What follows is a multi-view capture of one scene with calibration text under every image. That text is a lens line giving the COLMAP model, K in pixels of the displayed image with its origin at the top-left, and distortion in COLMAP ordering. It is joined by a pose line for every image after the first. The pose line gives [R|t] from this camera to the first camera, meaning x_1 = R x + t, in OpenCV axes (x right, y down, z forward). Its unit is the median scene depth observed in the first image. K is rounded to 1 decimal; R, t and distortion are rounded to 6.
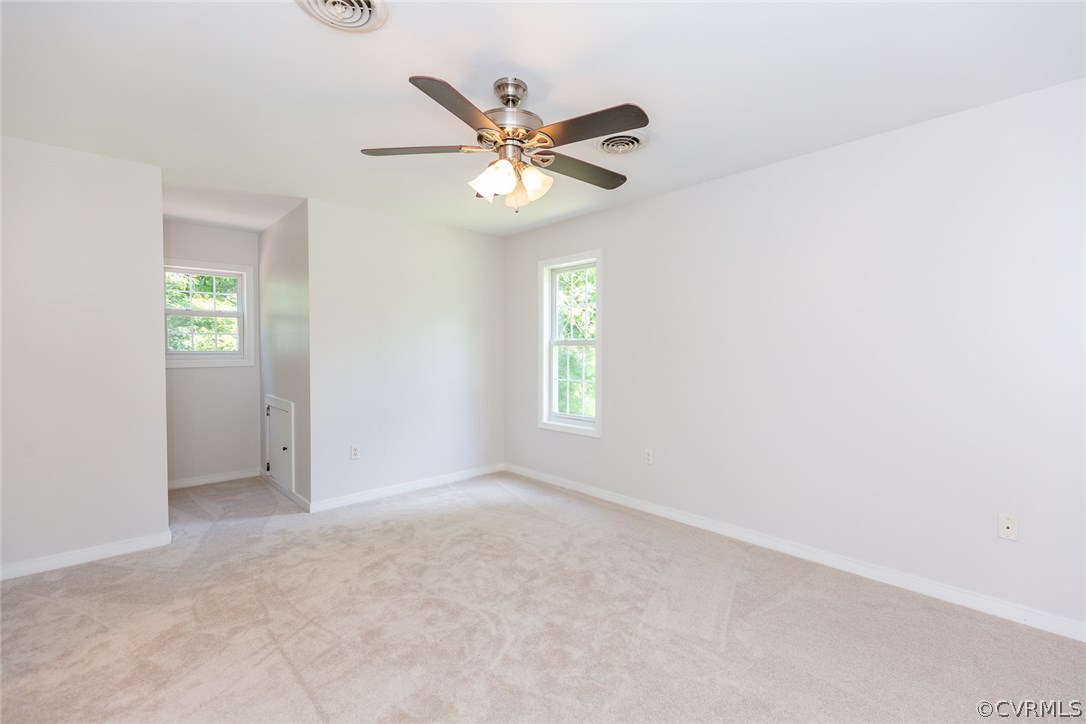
lens RADIAL K [[481.4, 0, 543.0], [0, 481.4, 362.0], [0, 0, 1]] dist [0.001101, 0.000185]
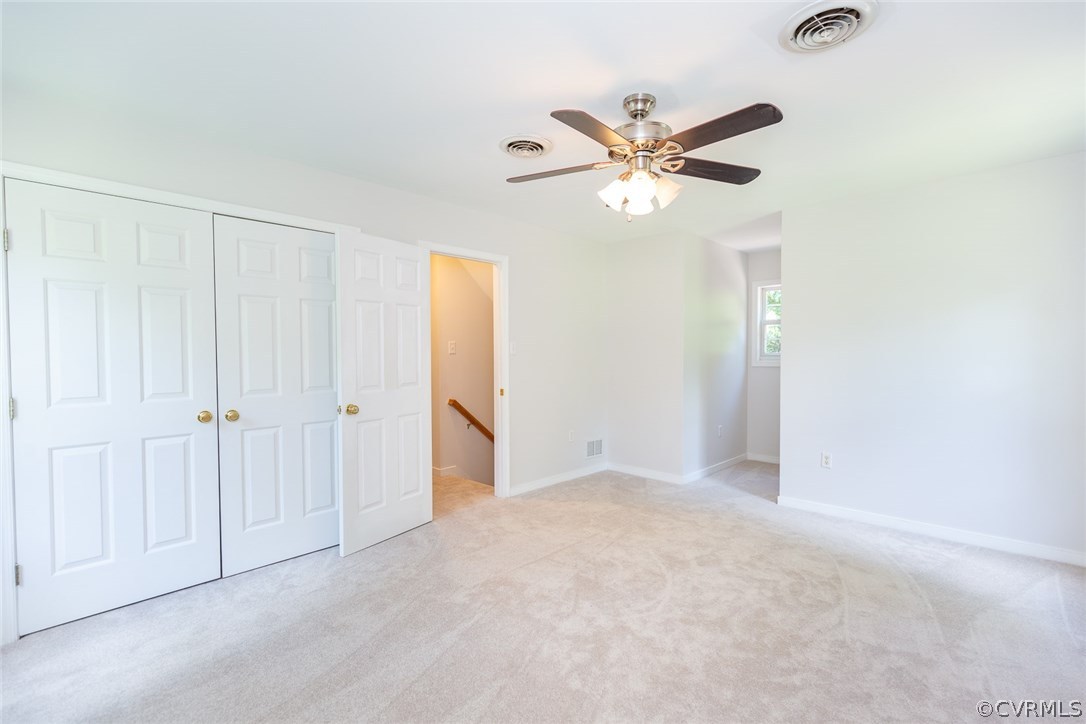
lens RADIAL K [[481.4, 0, 543.0], [0, 481.4, 362.0], [0, 0, 1]] dist [0.001101, 0.000185]
pose [[0.059939, 0.025369, -0.997880, 0.712495], [-0.019992, 0.999507, 0.024210, -0.024922], [0.998002, 0.018499, 0.060416, 0.526818]]
